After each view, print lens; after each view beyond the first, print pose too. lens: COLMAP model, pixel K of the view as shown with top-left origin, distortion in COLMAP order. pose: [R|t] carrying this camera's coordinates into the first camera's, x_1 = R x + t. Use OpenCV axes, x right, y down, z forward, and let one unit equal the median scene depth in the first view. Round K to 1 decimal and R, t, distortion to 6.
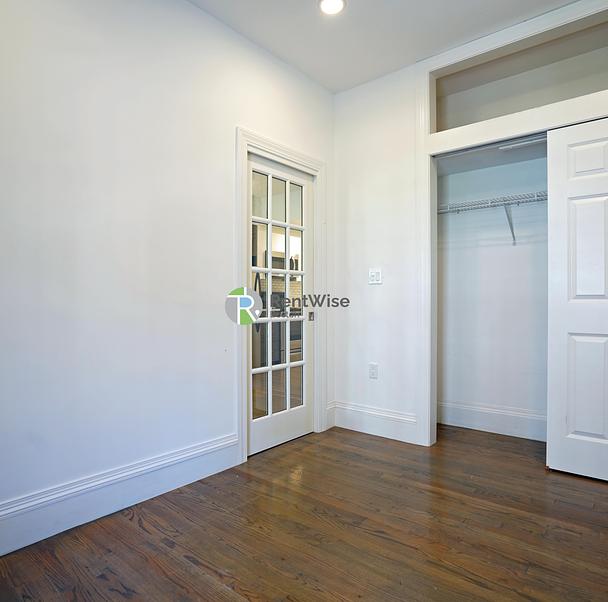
lens RADIAL K [[422.5, 0, 305.4], [0, 422.5, 302.5], [0, 0, 1]] dist [-0.072733, 0.041546]
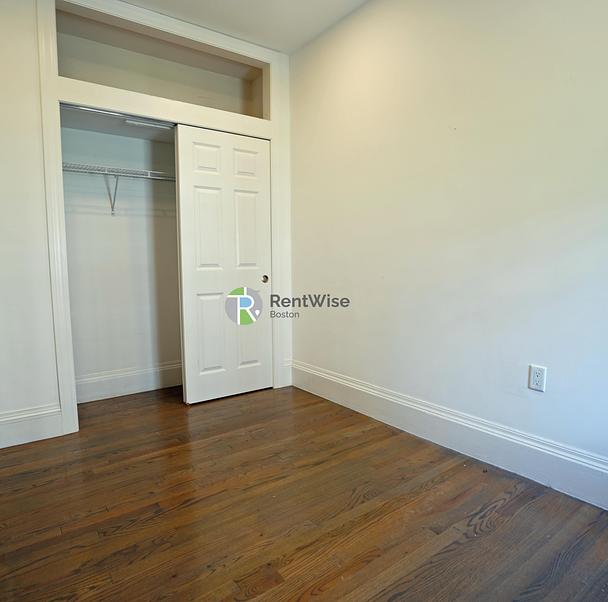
lens RADIAL K [[422.5, 0, 305.4], [0, 422.5, 302.5], [0, 0, 1]] dist [-0.072733, 0.041546]
pose [[0.240990, -0.097237, 0.965644, -0.519948], [0.013962, 0.995213, 0.096730, -0.020196], [-0.970427, -0.009829, 0.241194, 0.360800]]
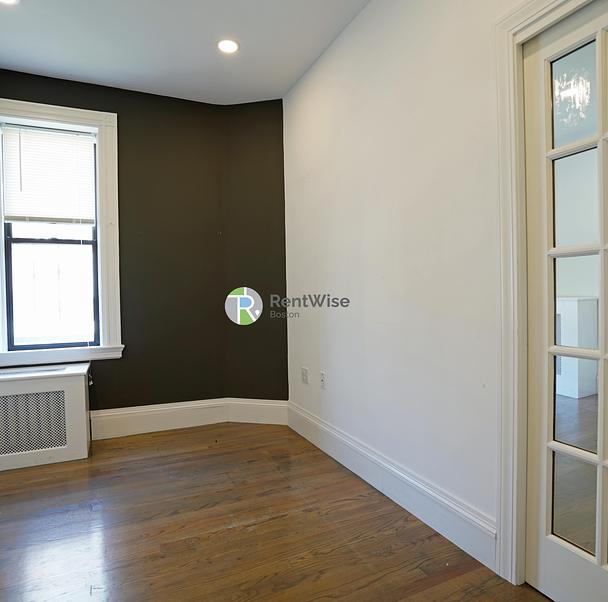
lens RADIAL K [[422.5, 0, 305.4], [0, 422.5, 302.5], [0, 0, 1]] dist [-0.072733, 0.041546]
pose [[-0.428448, 0.033218, -0.902956, 0.546610], [0.014156, 0.999448, 0.030051, -0.043562], [0.903456, 0.000093, -0.428681, 1.090430]]
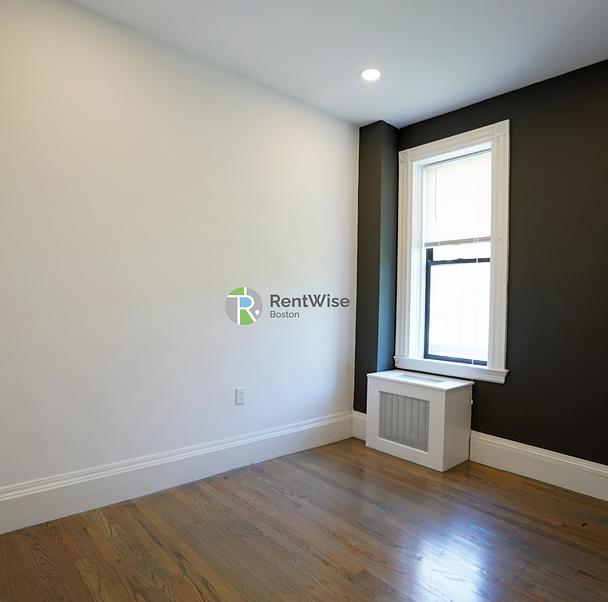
lens RADIAL K [[422.5, 0, 305.4], [0, 422.5, 302.5], [0, 0, 1]] dist [-0.072733, 0.041546]
pose [[-0.988899, -0.019357, 0.147323, -0.005243], [-0.019216, 0.999813, 0.002379, -0.064400], [-0.147341, -0.000478, -0.989086, 1.281739]]
